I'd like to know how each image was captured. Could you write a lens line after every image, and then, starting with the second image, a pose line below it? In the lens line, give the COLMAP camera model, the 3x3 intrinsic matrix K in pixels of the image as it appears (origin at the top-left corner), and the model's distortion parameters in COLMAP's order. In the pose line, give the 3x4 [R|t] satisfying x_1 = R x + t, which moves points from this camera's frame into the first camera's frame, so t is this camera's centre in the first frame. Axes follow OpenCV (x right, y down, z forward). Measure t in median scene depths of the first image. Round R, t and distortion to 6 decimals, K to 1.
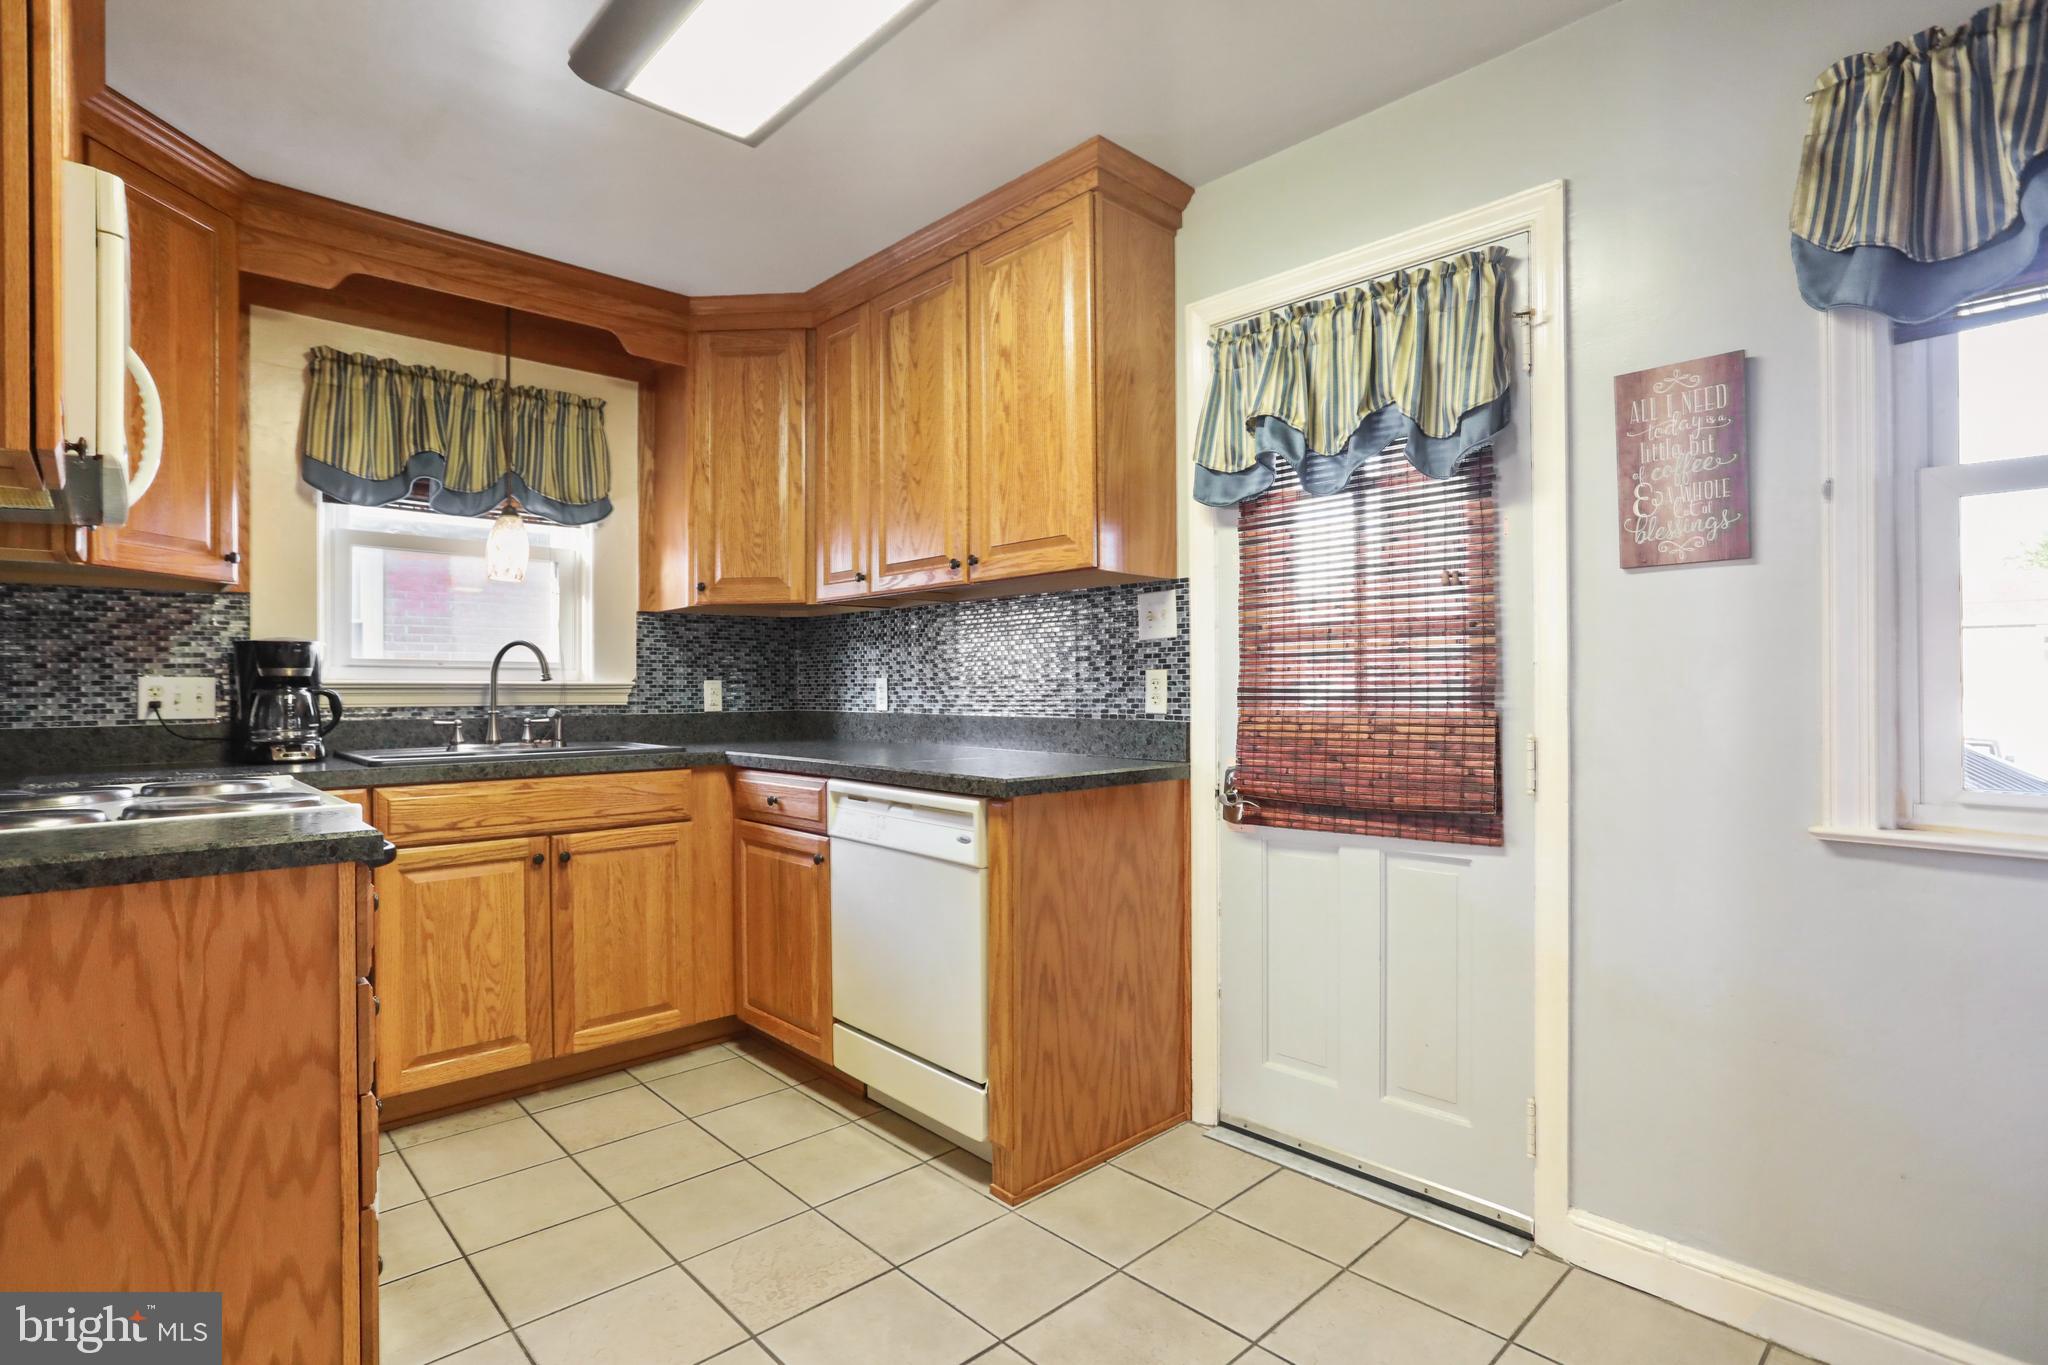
lens RADIAL K [[990.0, 0, 1014.5], [0, 990.0, 679.7], [0, 0, 1]] dist [-0.023689, 0.001406]
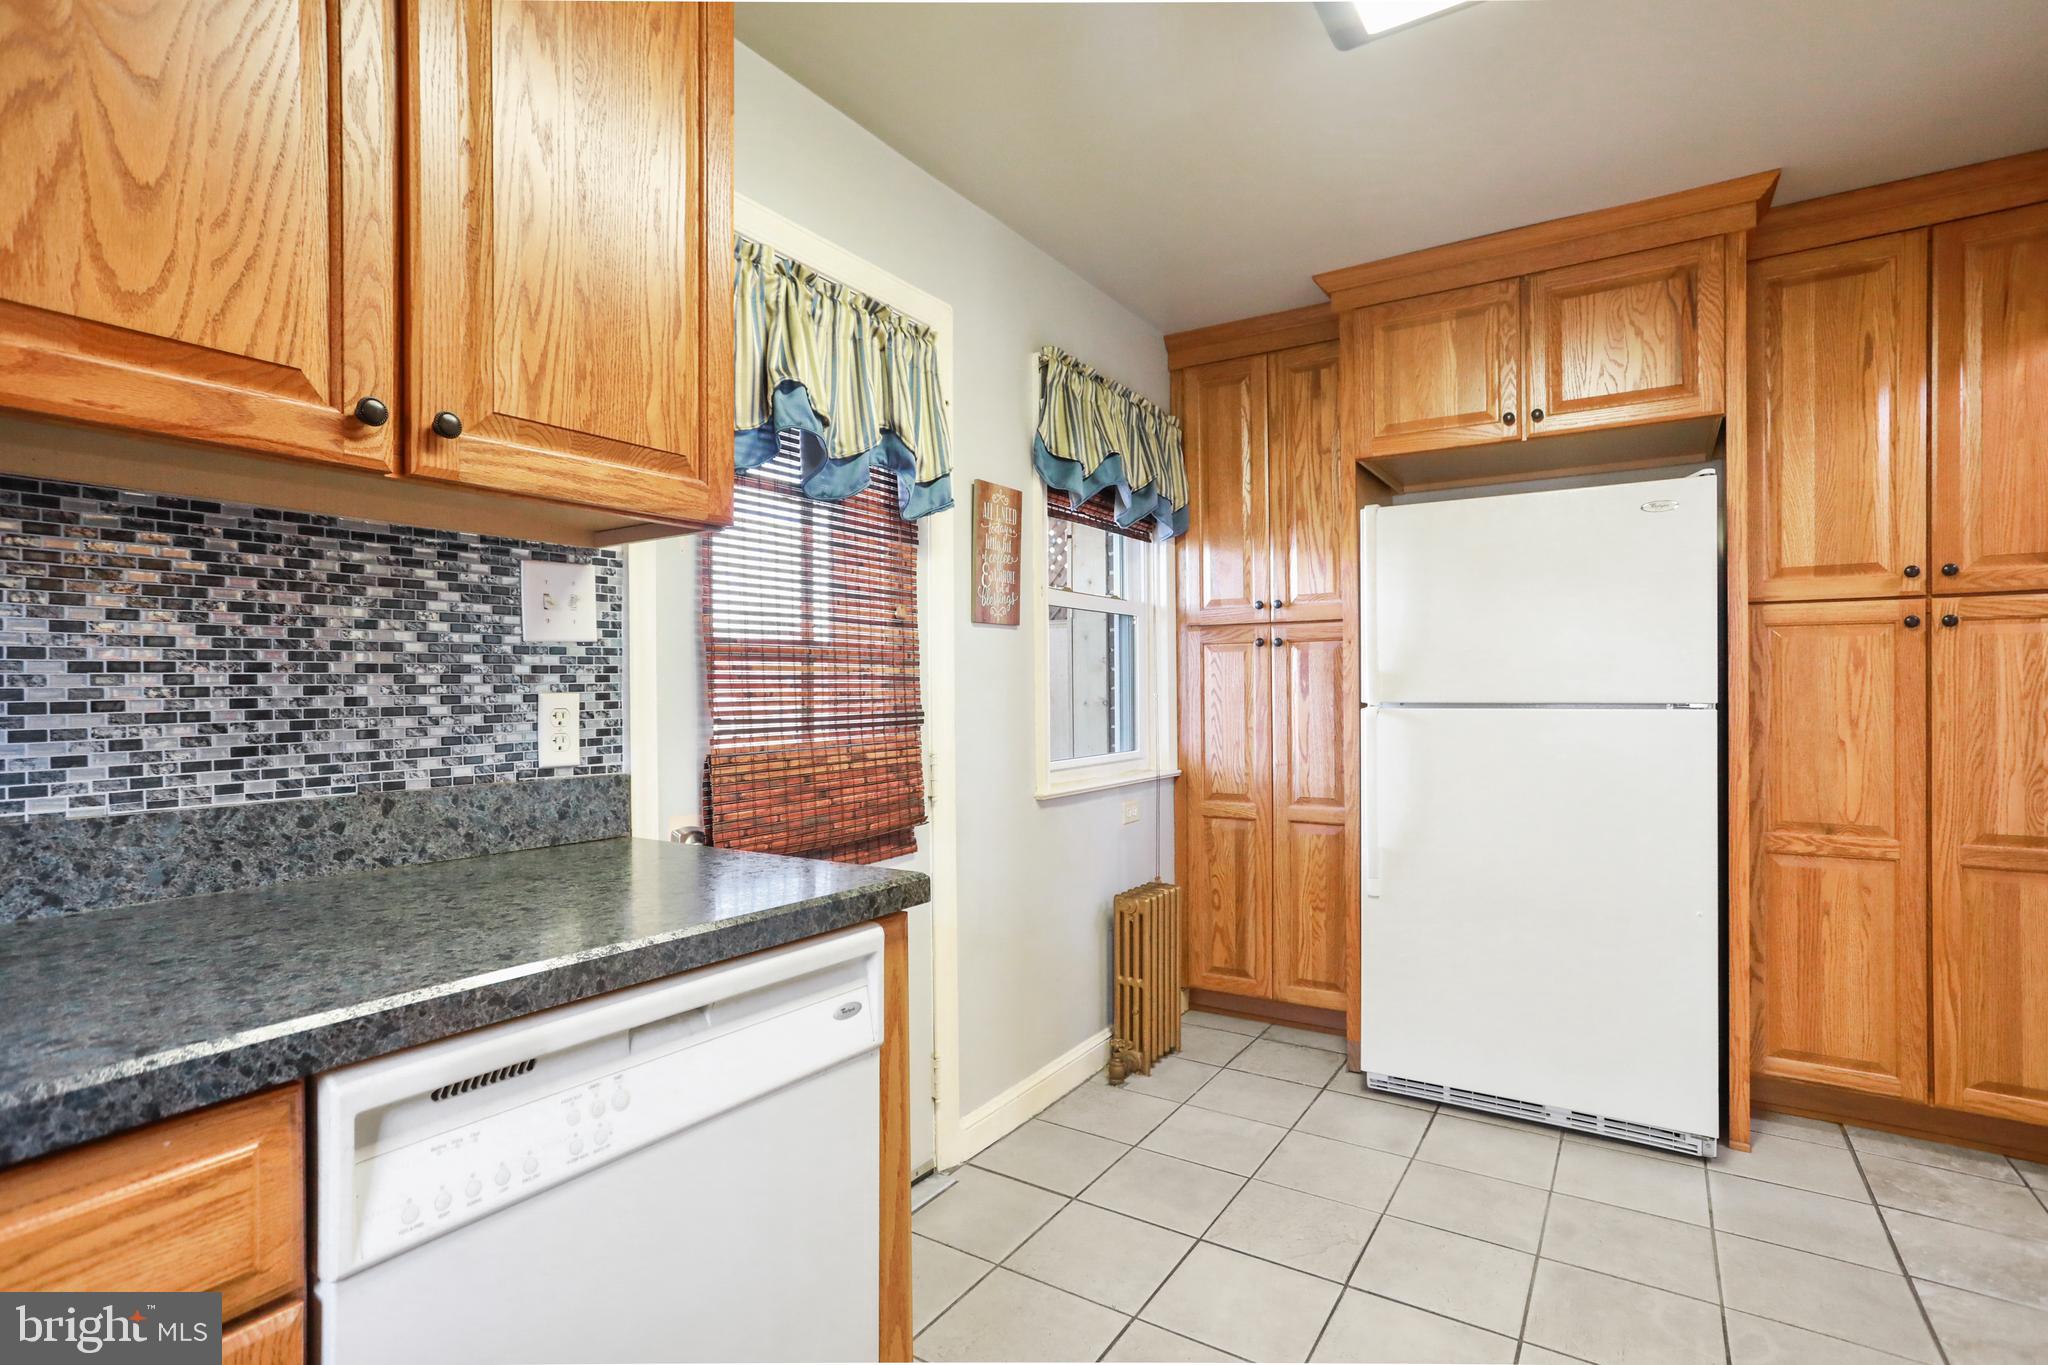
lens RADIAL K [[990.0, 0, 1018.3], [0, 990.0, 693.9], [0, 0, 1]] dist [-0.023689, 0.001406]
pose [[-0.225762, 0.005829, 0.974165, -0.508778], [0.003564, 0.999980, -0.005157, -0.005552], [-0.974176, 0.002308, -0.225779, 0.885498]]
